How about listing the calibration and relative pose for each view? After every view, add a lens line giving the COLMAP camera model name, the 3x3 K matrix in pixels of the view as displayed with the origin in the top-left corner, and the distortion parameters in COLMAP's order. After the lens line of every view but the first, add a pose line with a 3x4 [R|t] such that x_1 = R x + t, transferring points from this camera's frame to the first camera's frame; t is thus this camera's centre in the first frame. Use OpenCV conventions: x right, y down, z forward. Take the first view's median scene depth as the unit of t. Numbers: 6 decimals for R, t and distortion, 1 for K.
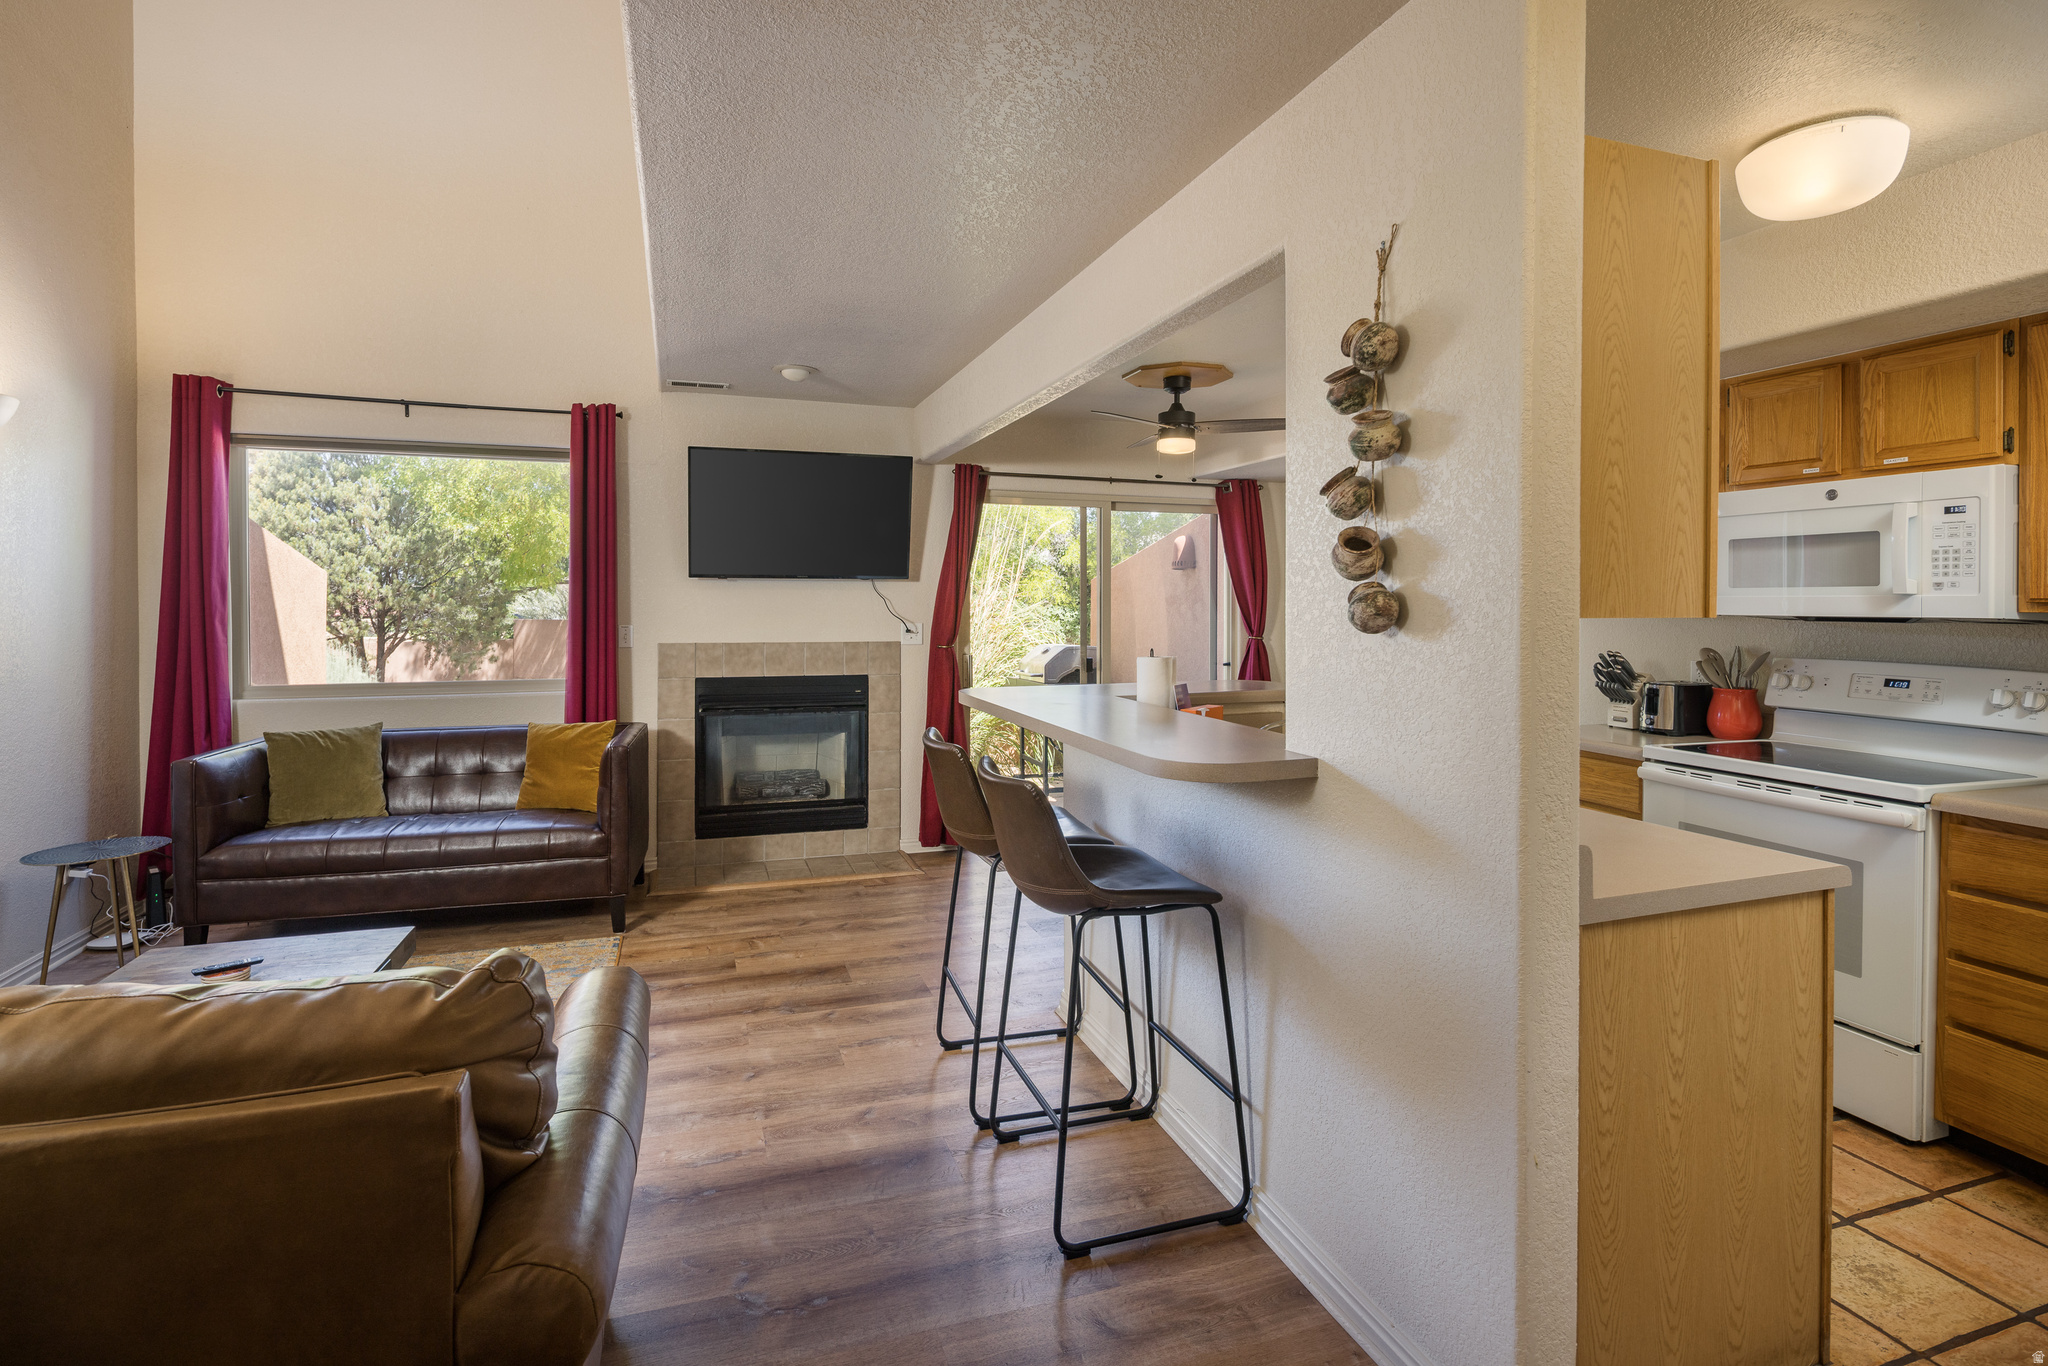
lens RADIAL K [[991.9, 0, 1006.7], [0, 991.9, 614.7], [0, 0, 1]] dist [0.001618, -0.002415]
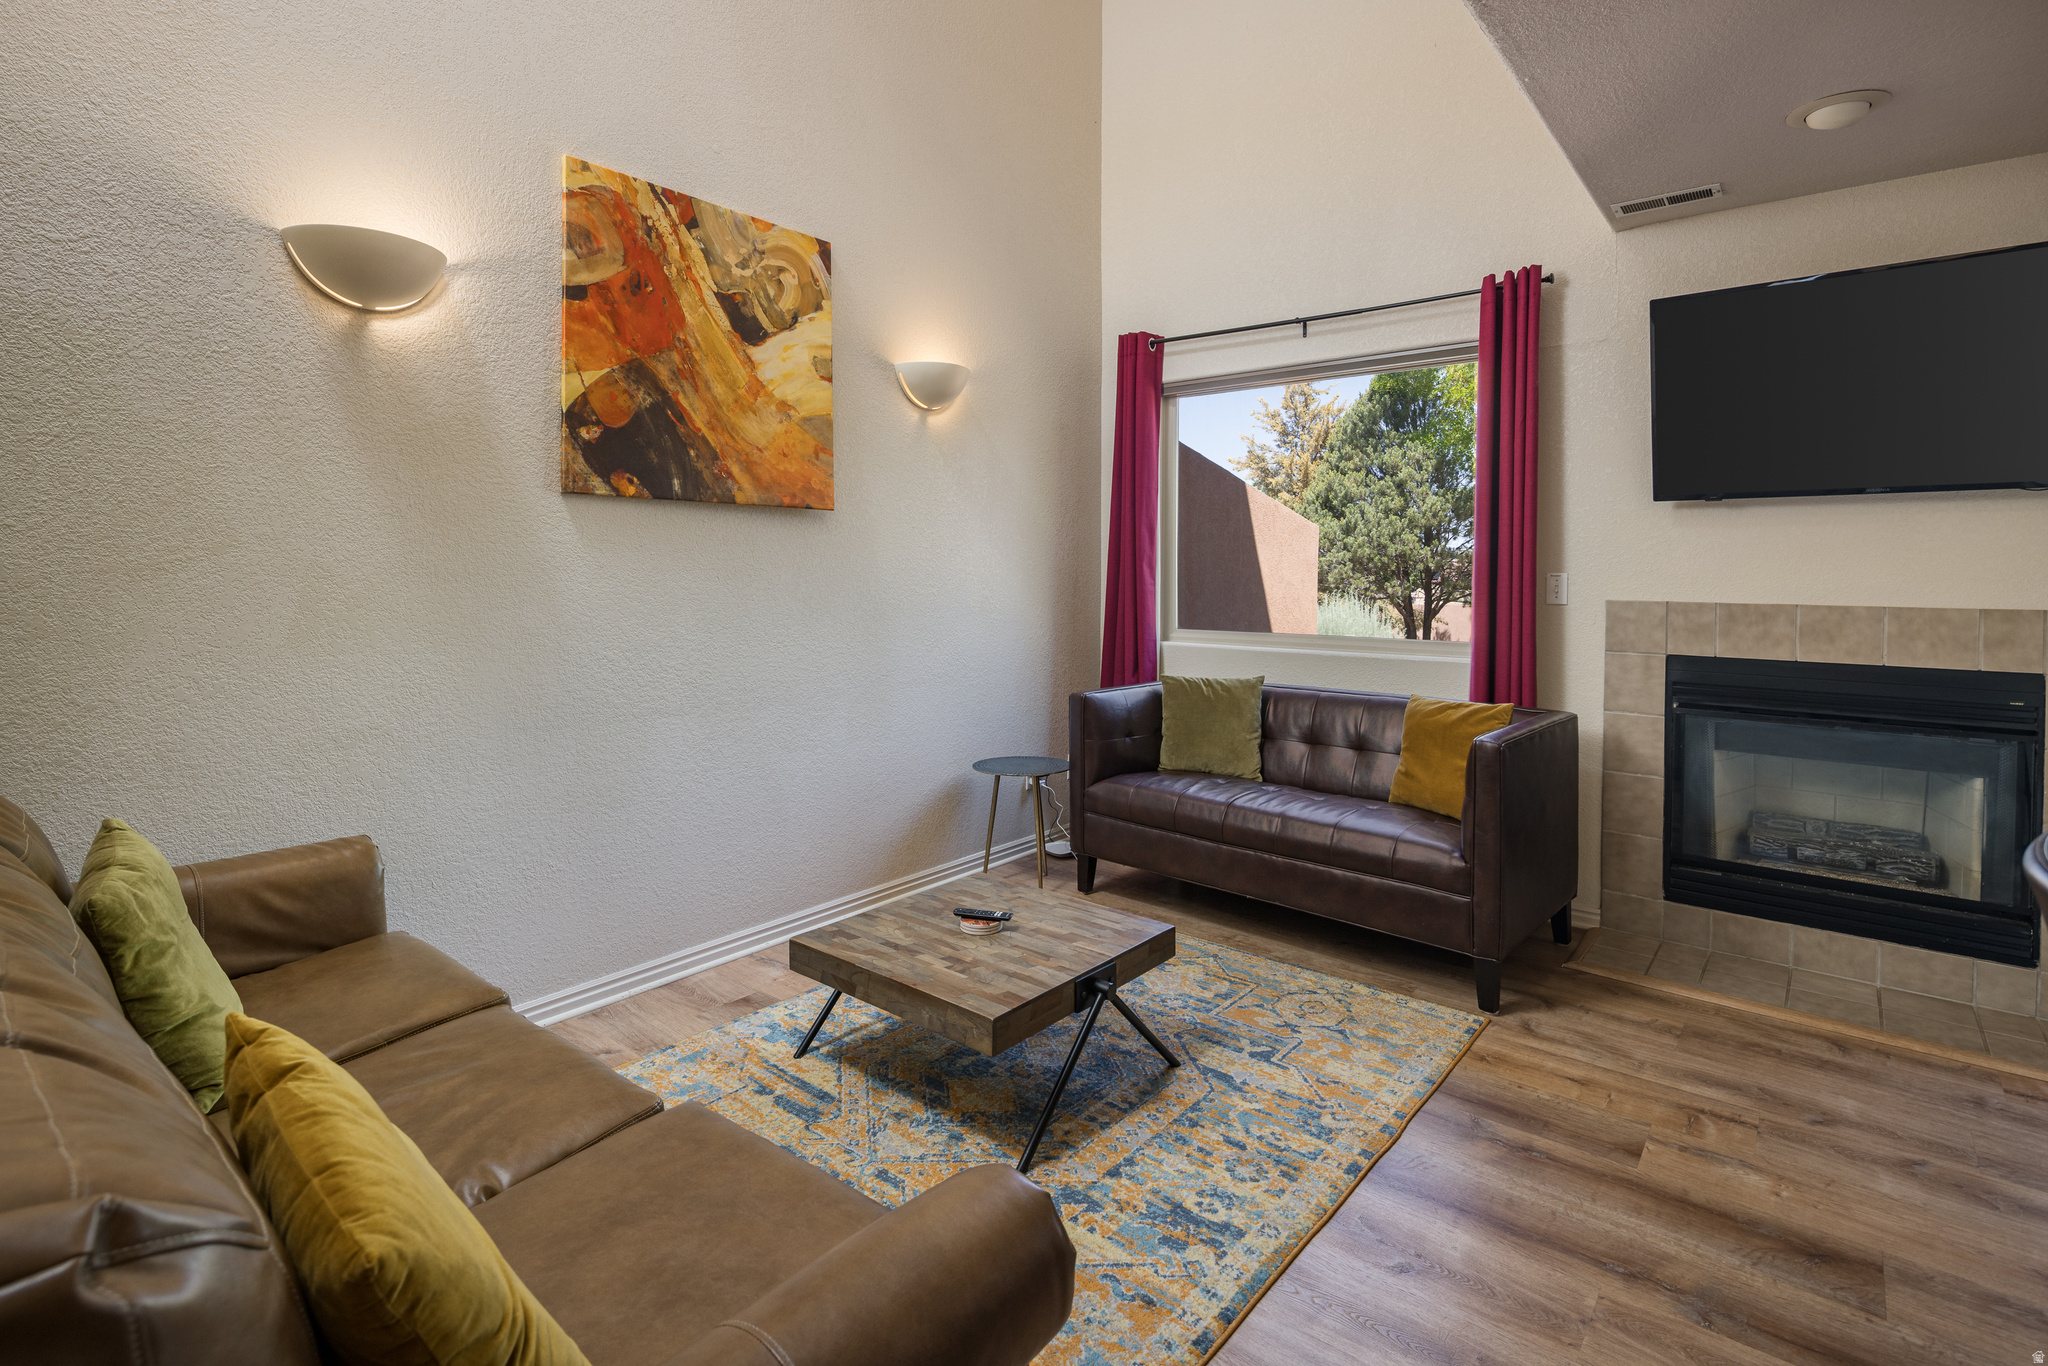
lens RADIAL K [[991.9, 0, 1009.4], [0, 991.9, 579.0], [0, 0, 1]] dist [0.001618, -0.002415]
pose [[0.530812, 0.009736, -0.847433, 0.014801], [-0.013977, 0.999899, 0.002733, 0.022474], [0.847374, 0.010394, 0.530895, 0.354015]]
